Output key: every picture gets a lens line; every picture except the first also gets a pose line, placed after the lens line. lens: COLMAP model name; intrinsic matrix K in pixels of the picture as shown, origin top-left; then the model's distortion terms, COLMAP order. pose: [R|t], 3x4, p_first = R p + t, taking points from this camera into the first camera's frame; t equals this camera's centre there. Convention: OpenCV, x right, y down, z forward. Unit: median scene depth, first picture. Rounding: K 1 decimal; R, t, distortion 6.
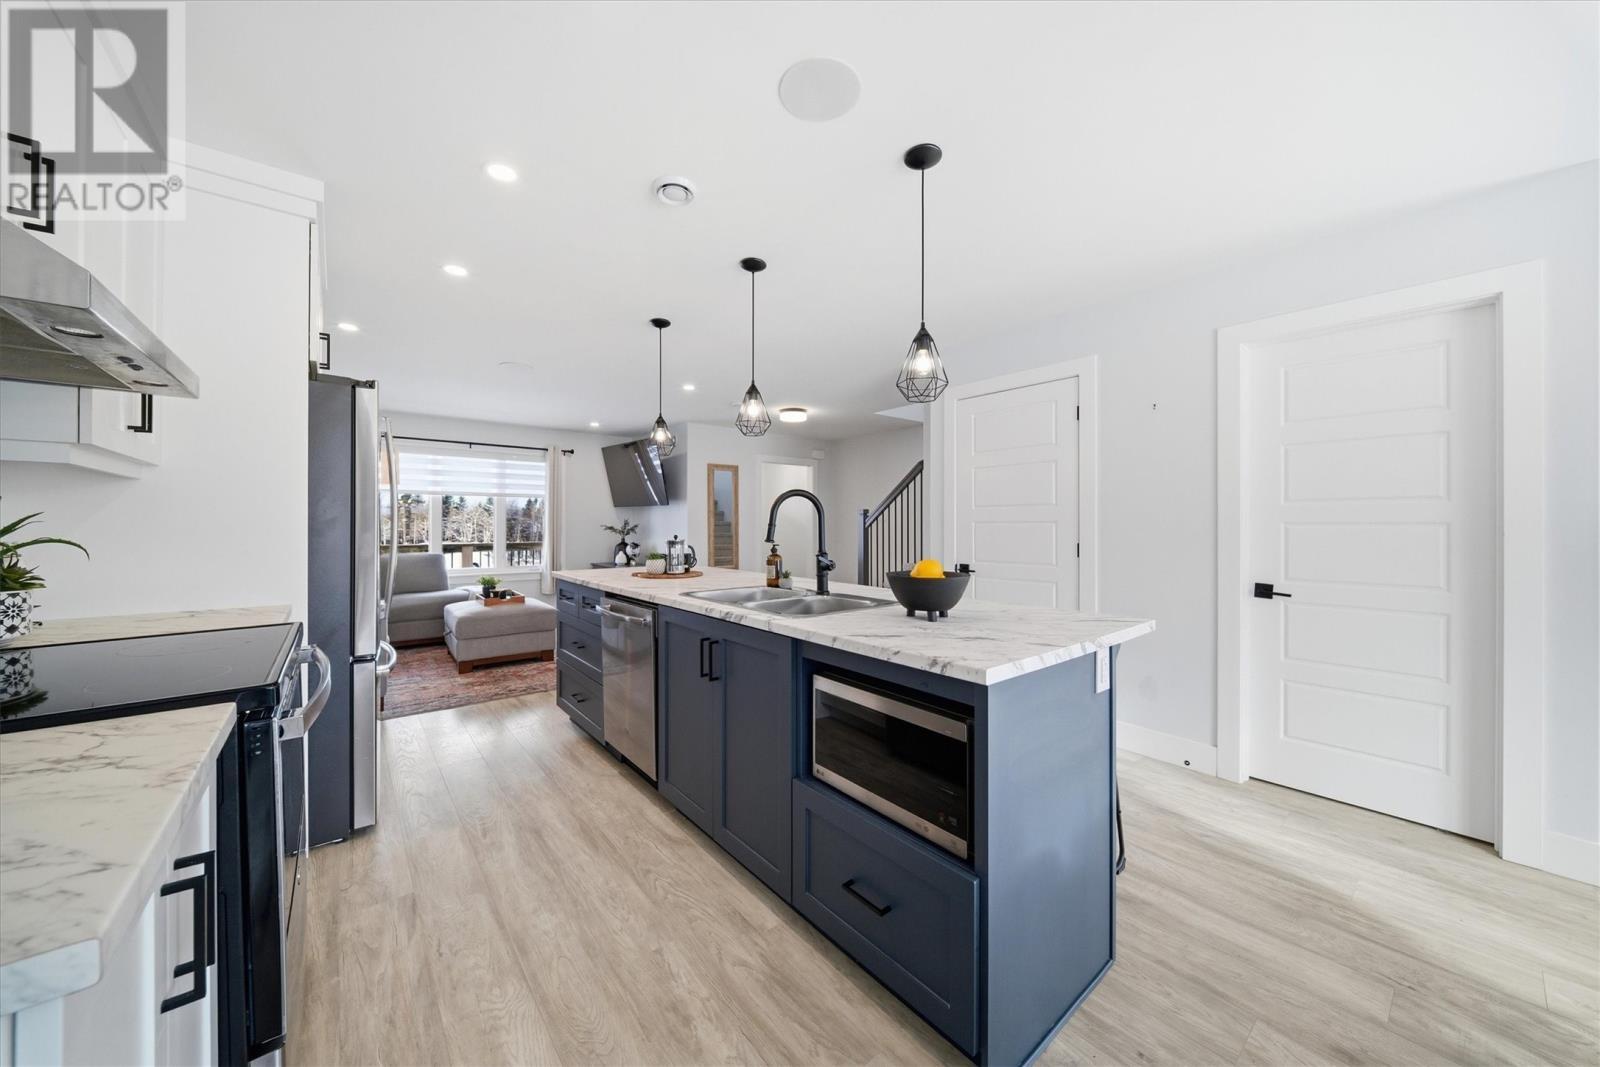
lens RADIAL K [[561.9, 0, 816.5], [0, 561.9, 523.1], [0, 0, 1]] dist [0.000173, -0.000329]
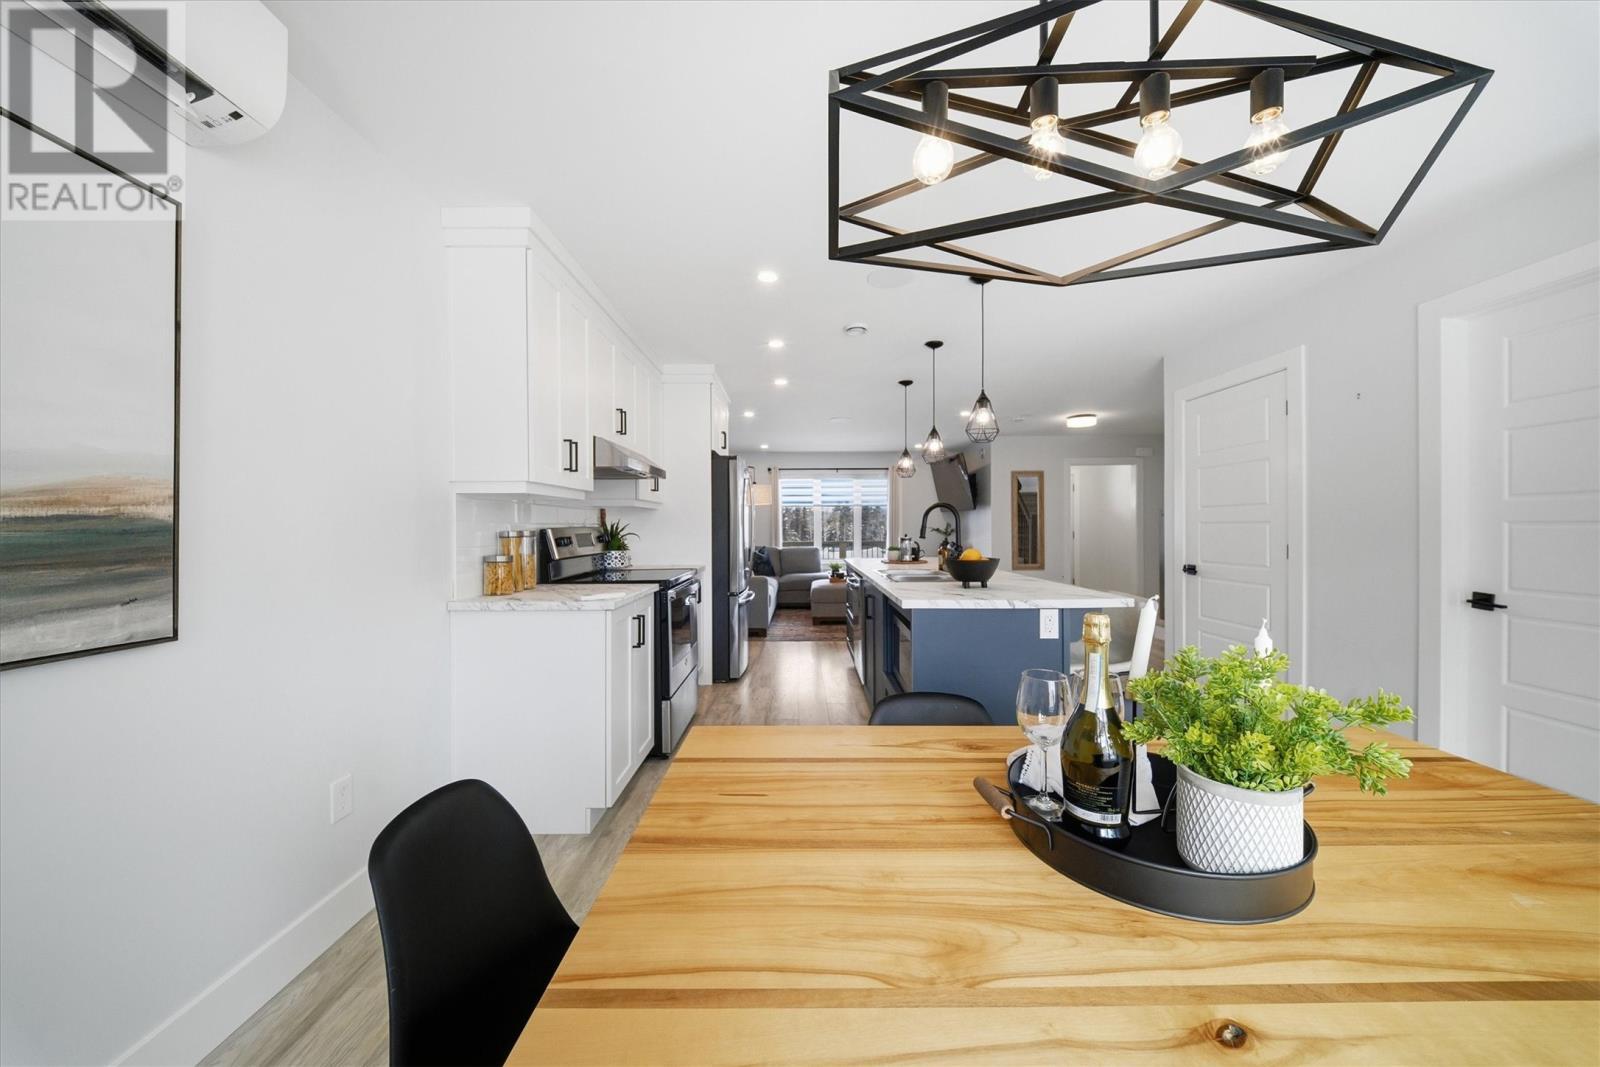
lens RADIAL K [[561.9, 0, 816.5], [0, 561.9, 523.1], [0, 0, 1]] dist [0.000173, -0.000329]
pose [[0.779939, -0.008262, -0.625801, 0.465003], [0.006612, 0.999966, -0.004961, -0.000652], [0.625820, -0.000269, 0.779967, -0.257192]]
